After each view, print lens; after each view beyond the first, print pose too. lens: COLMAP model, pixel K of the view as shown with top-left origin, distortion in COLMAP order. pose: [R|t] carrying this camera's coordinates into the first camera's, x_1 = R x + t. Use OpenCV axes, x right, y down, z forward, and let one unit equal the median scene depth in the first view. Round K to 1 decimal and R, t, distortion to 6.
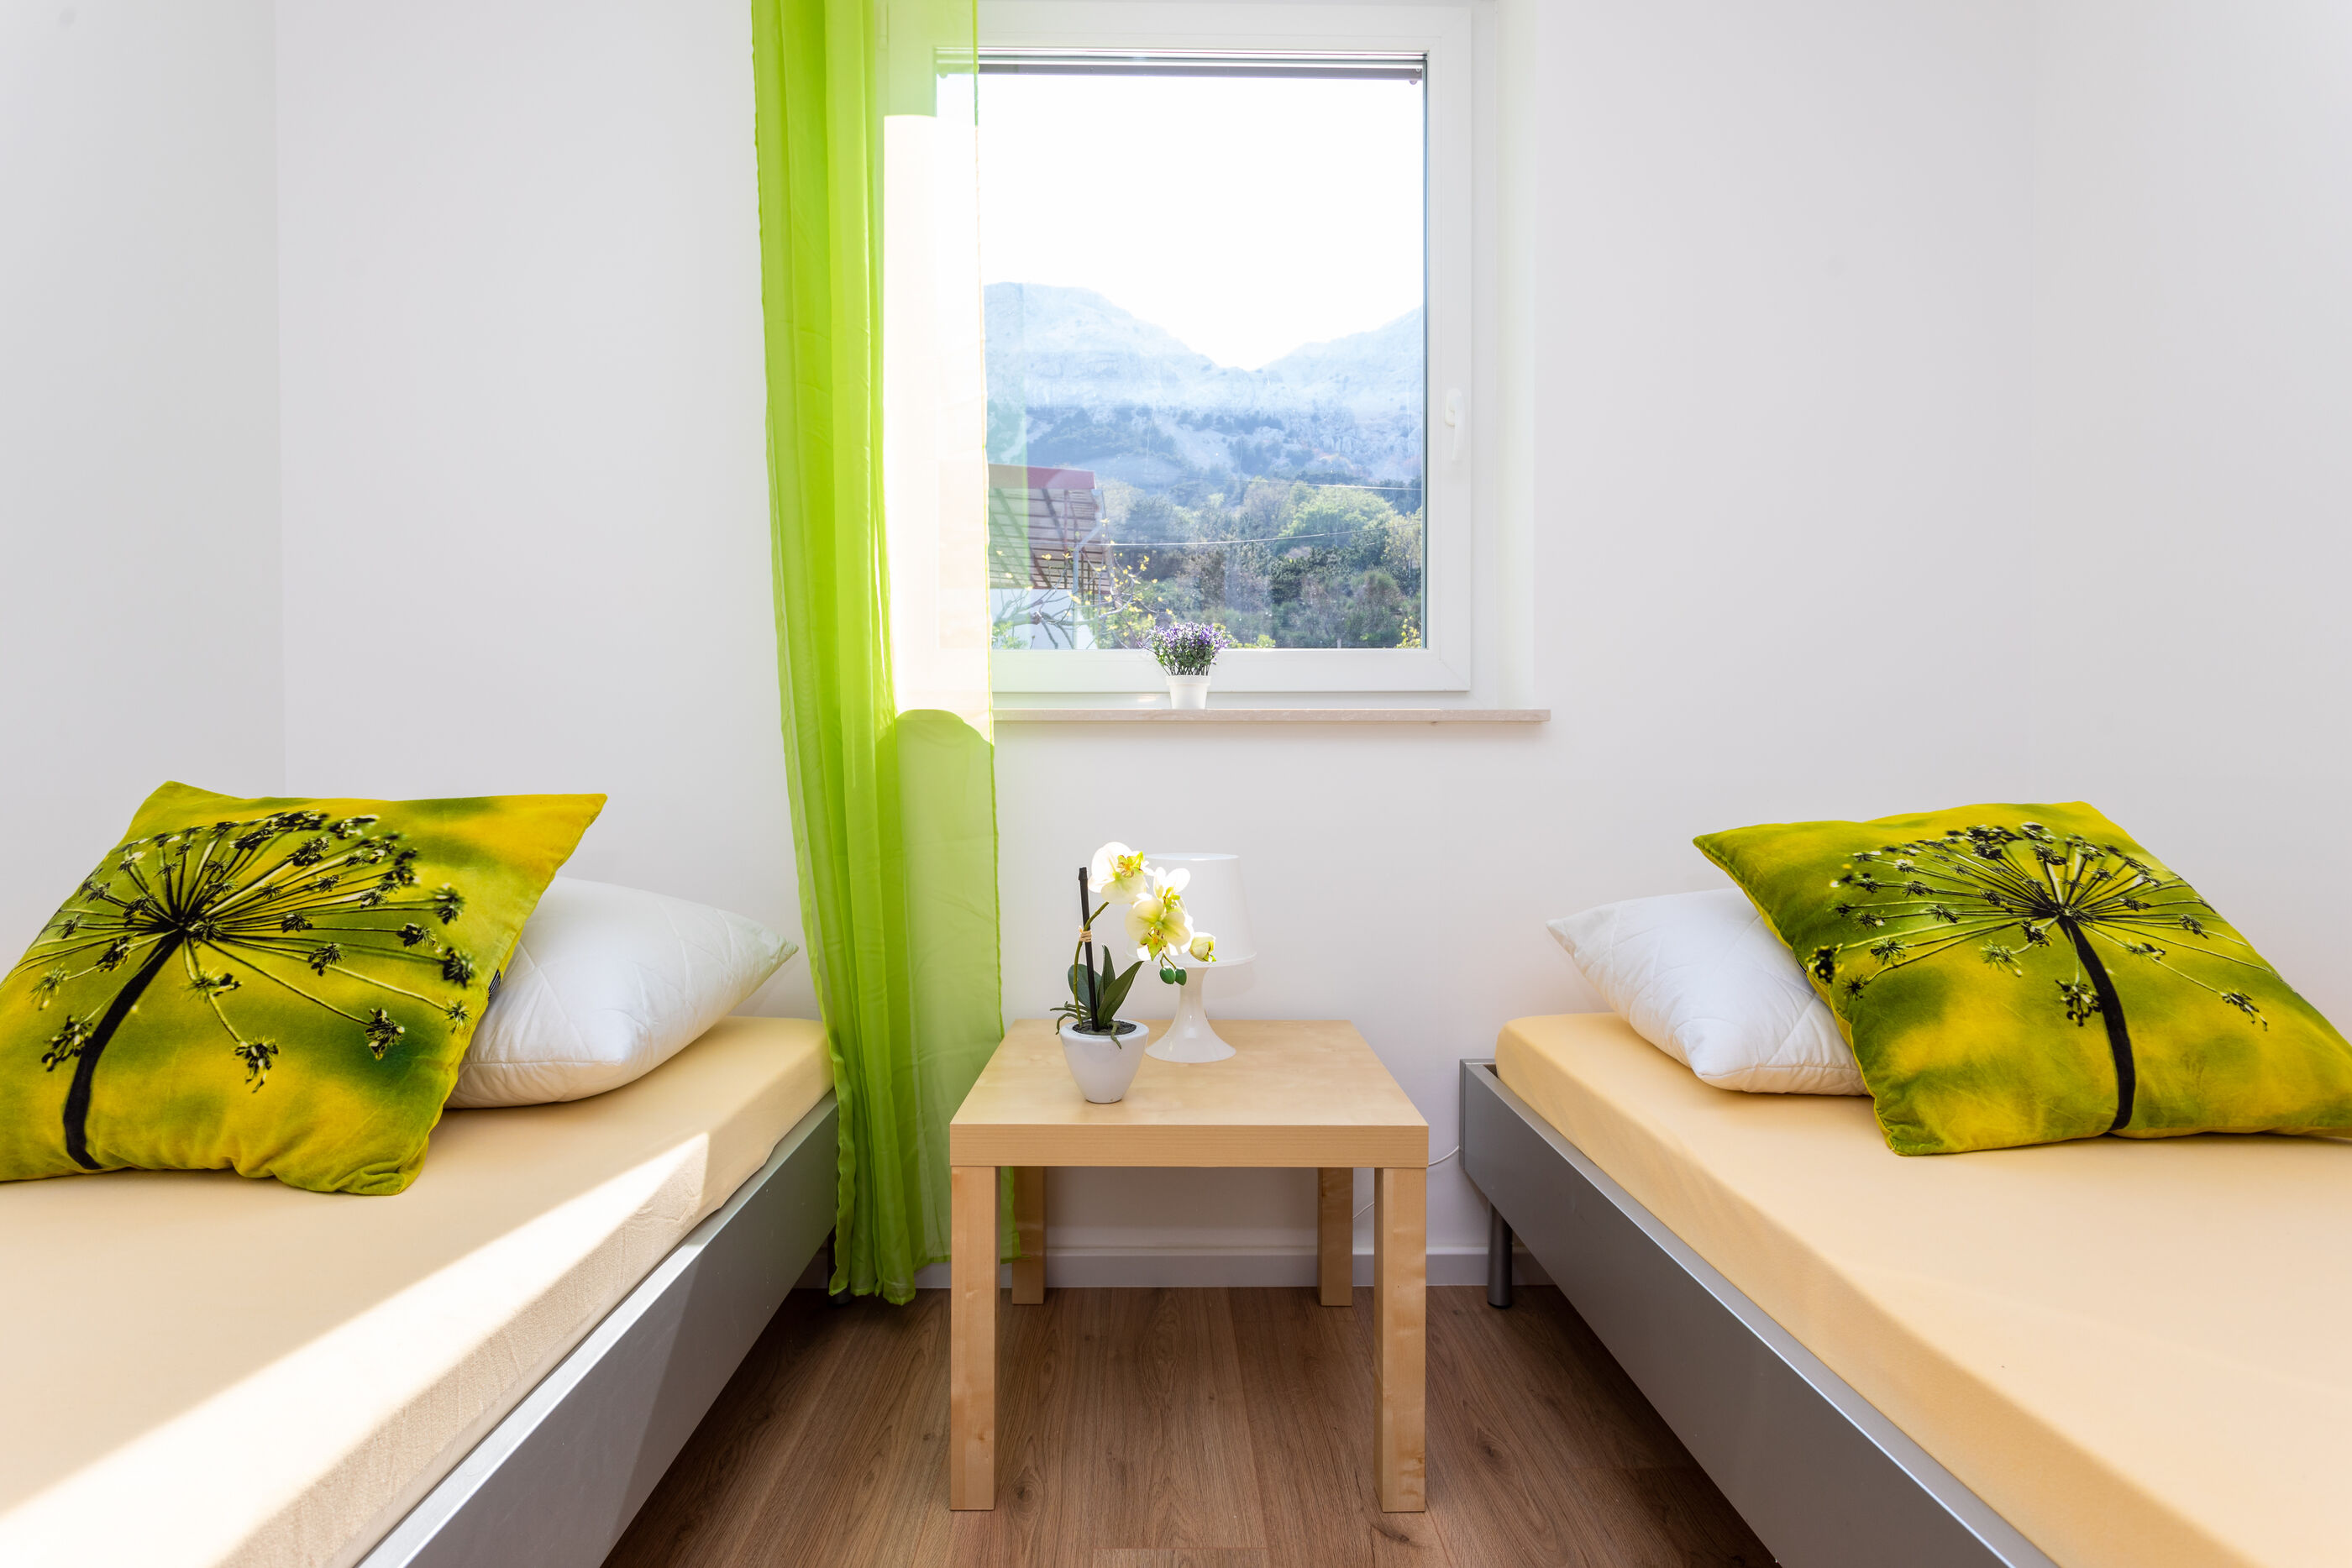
lens RADIAL K [[1106.3, 0, 1153.2], [0, 1106.3, 779.3], [0, 0, 1]] dist [0.006294, -0.000836]
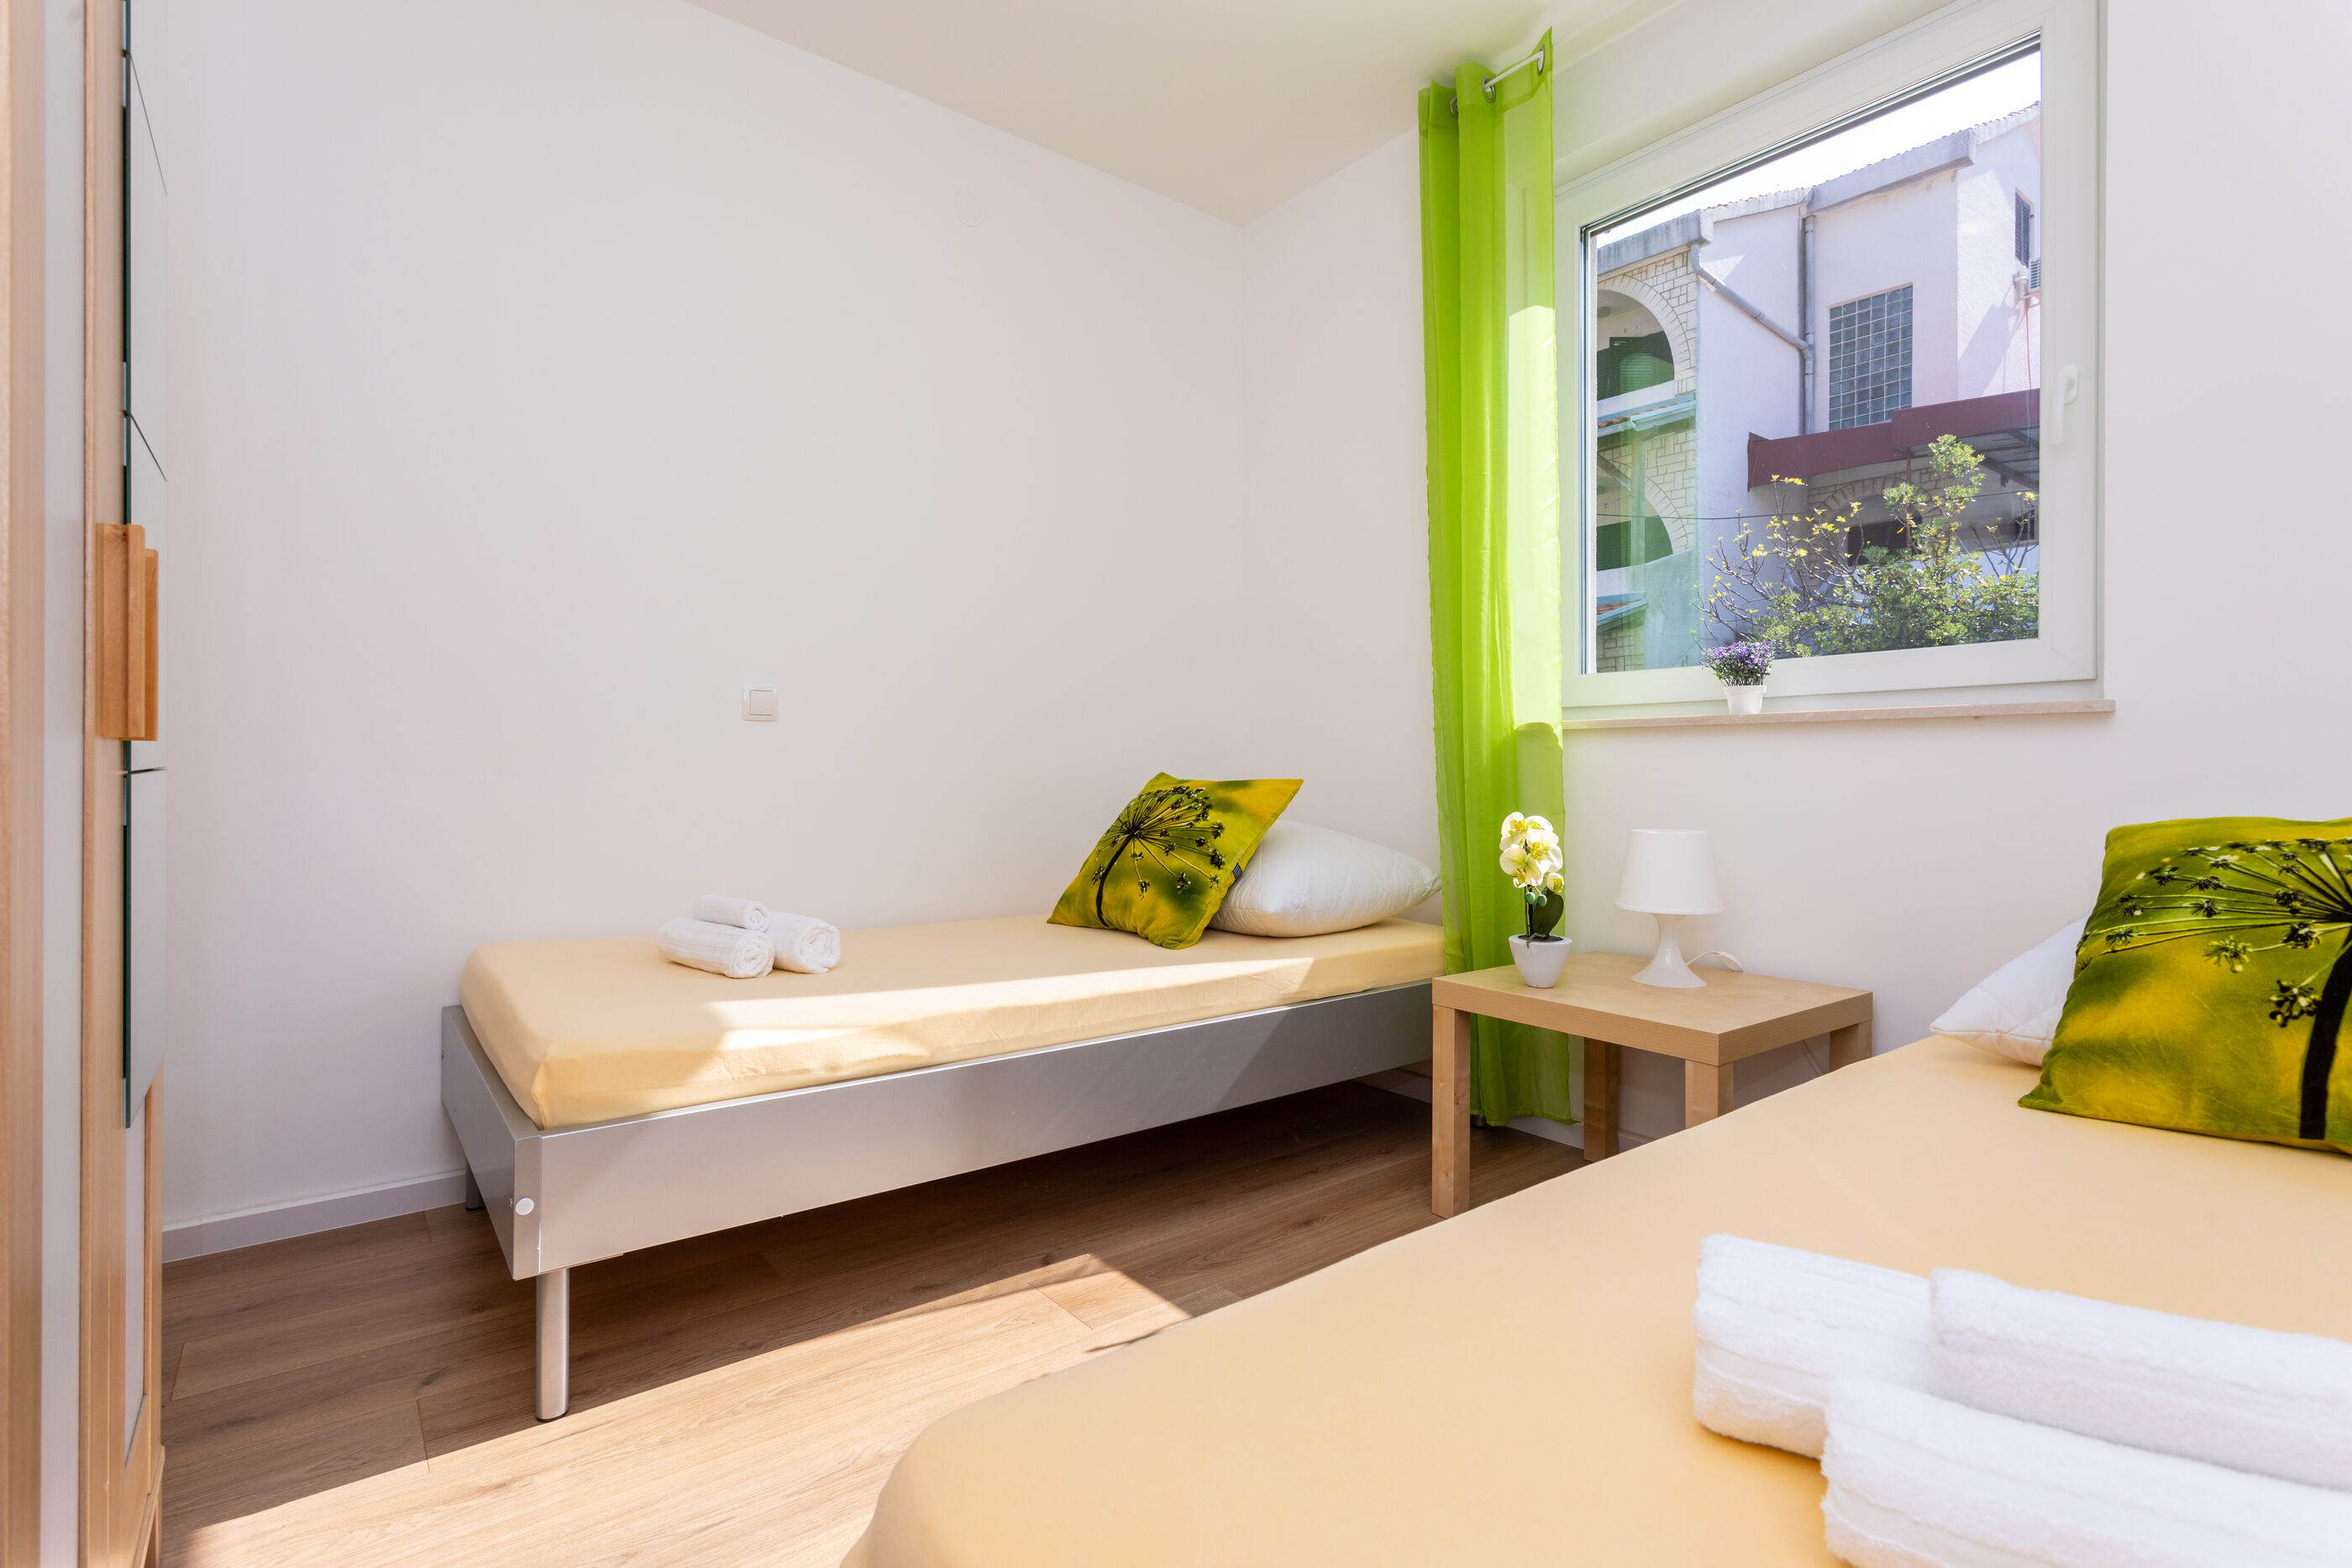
lens RADIAL K [[1106.3, 0, 1156.2], [0, 1106.3, 773.9], [0, 0, 1]] dist [0.006294, -0.000836]
pose [[0.592392, 0.002319, -0.805647, 1.017820], [-0.005164, 0.999986, -0.000919, 0.008547], [0.805633, 0.004705, 0.592396, -0.352998]]
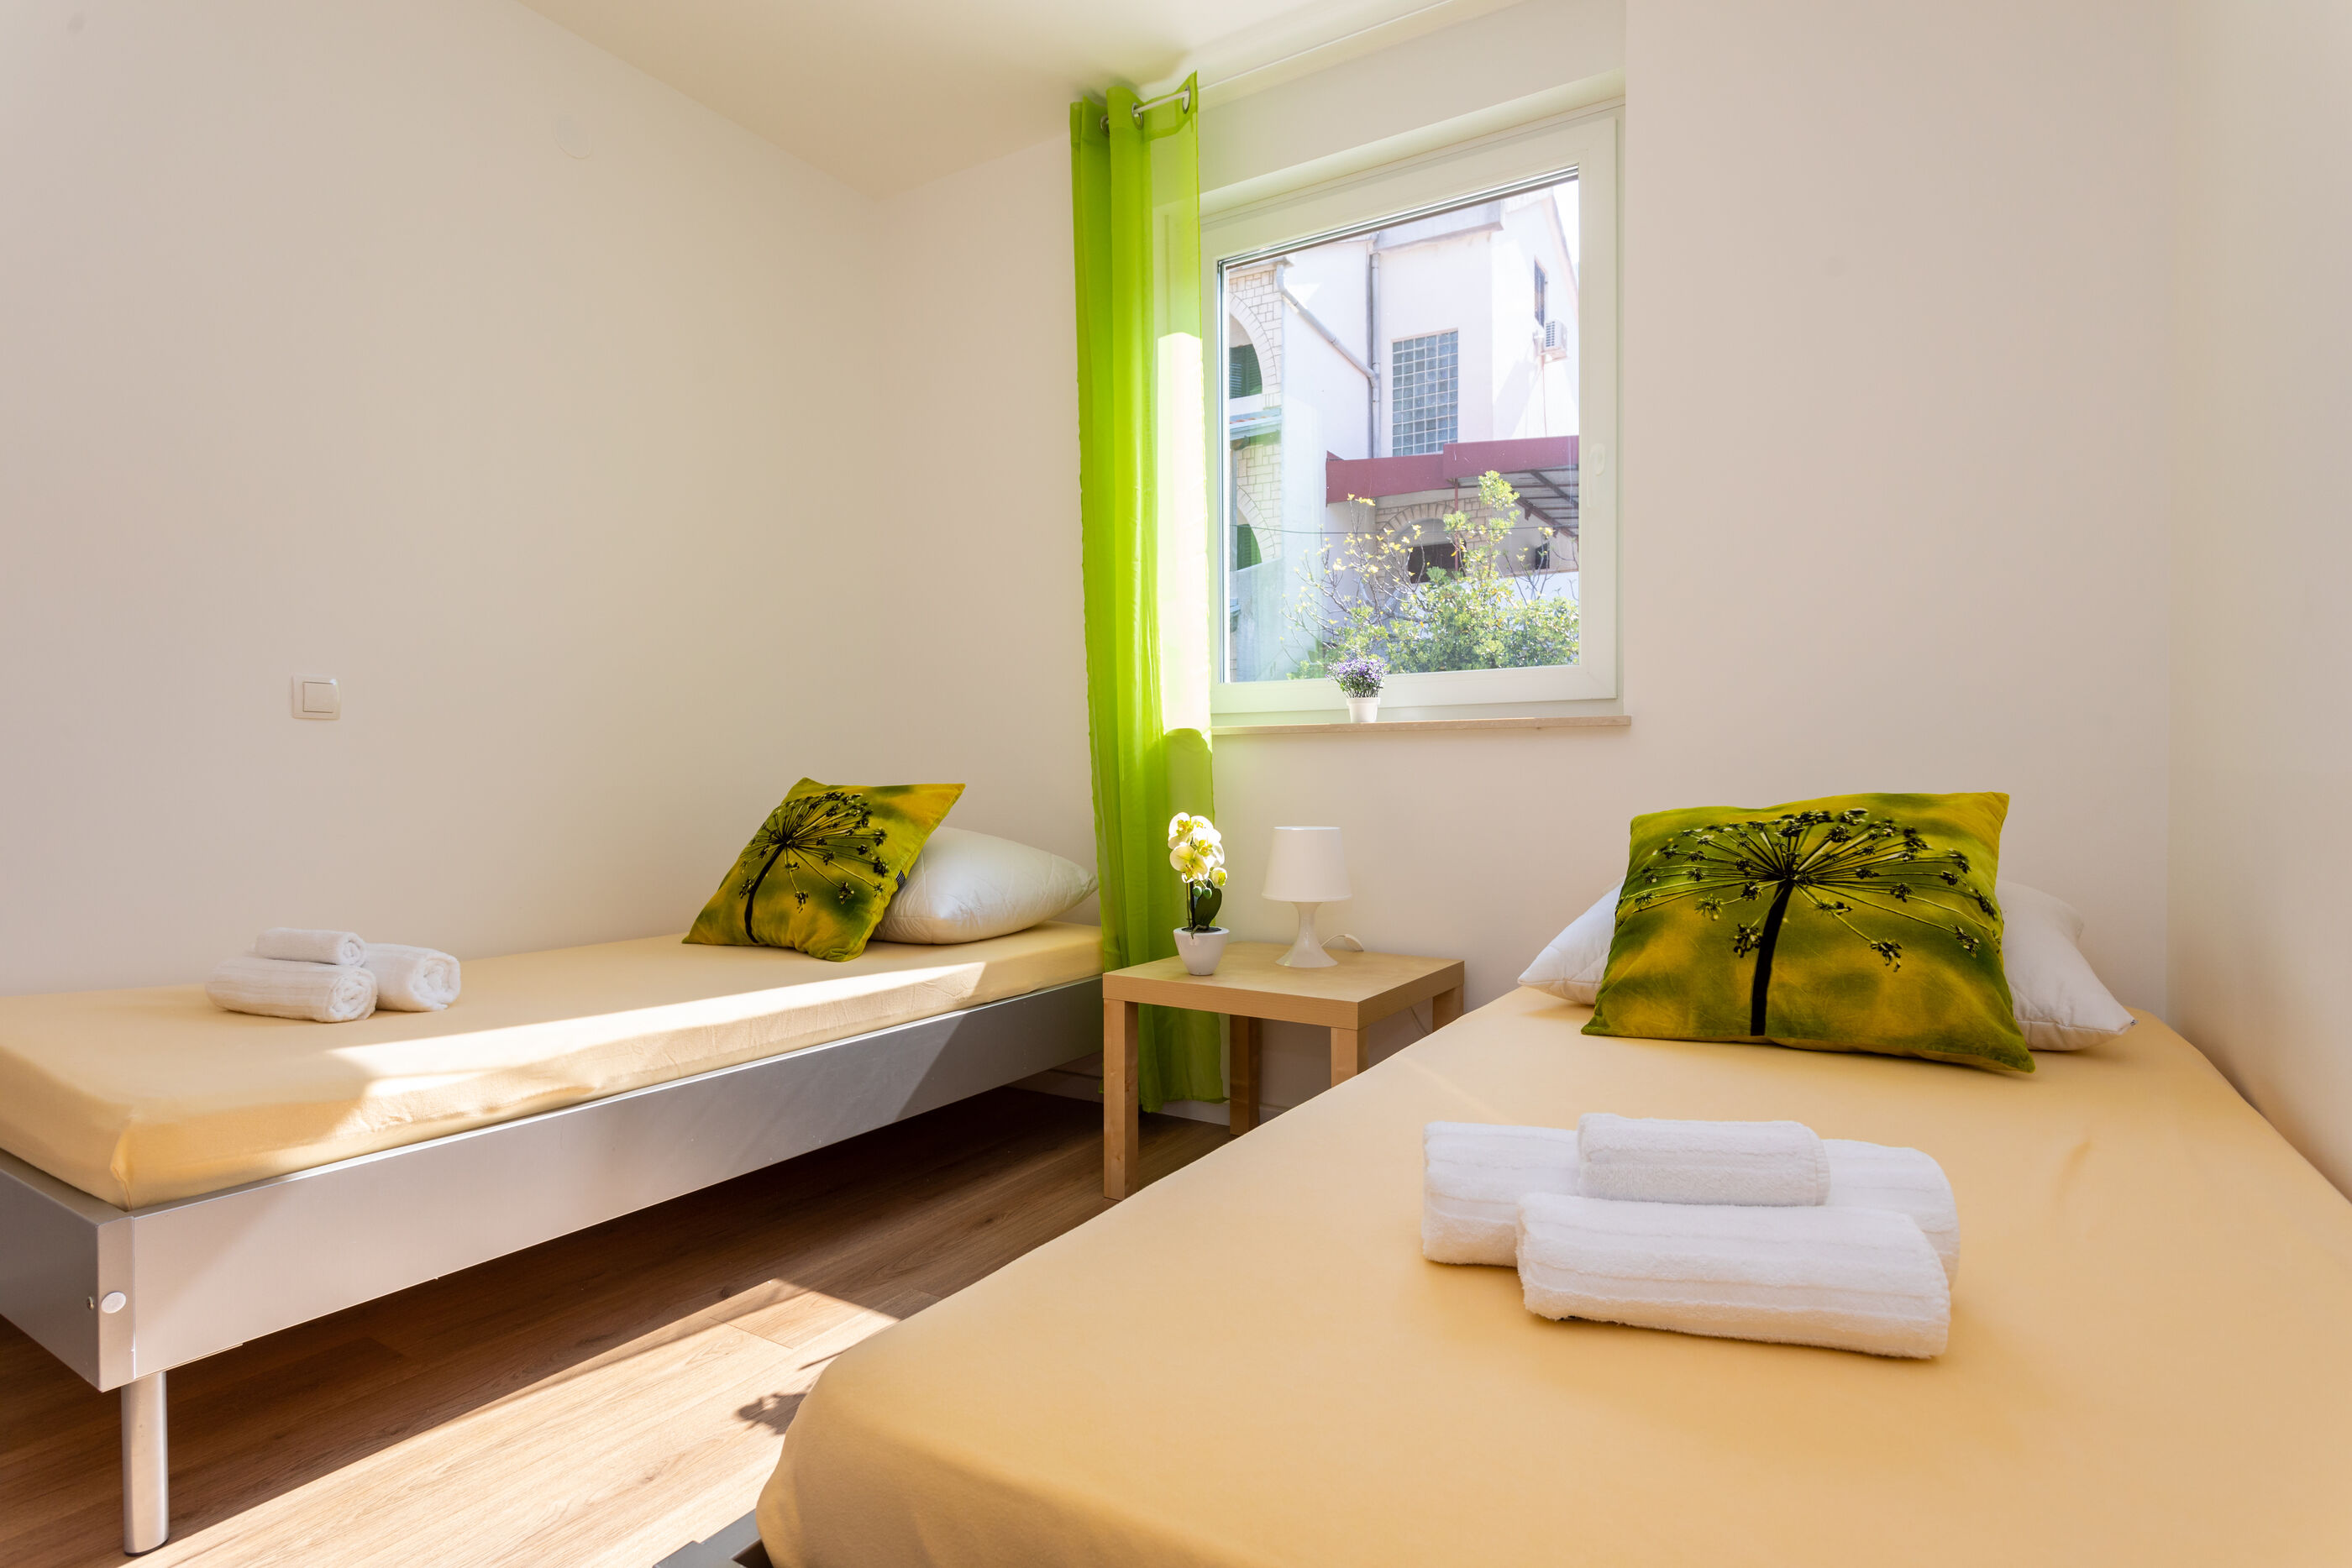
lens RADIAL K [[1195.4, 0, 1150.1], [0, 1195.4, 797.0], [0, 0, 1]] dist [-0.007950, 0.003843]
pose [[0.833042, 0.006826, -0.553168, 1.019111], [0.001552, 0.999891, 0.014676, 0.007991], [0.553208, -0.013084, 0.832940, -0.570042]]
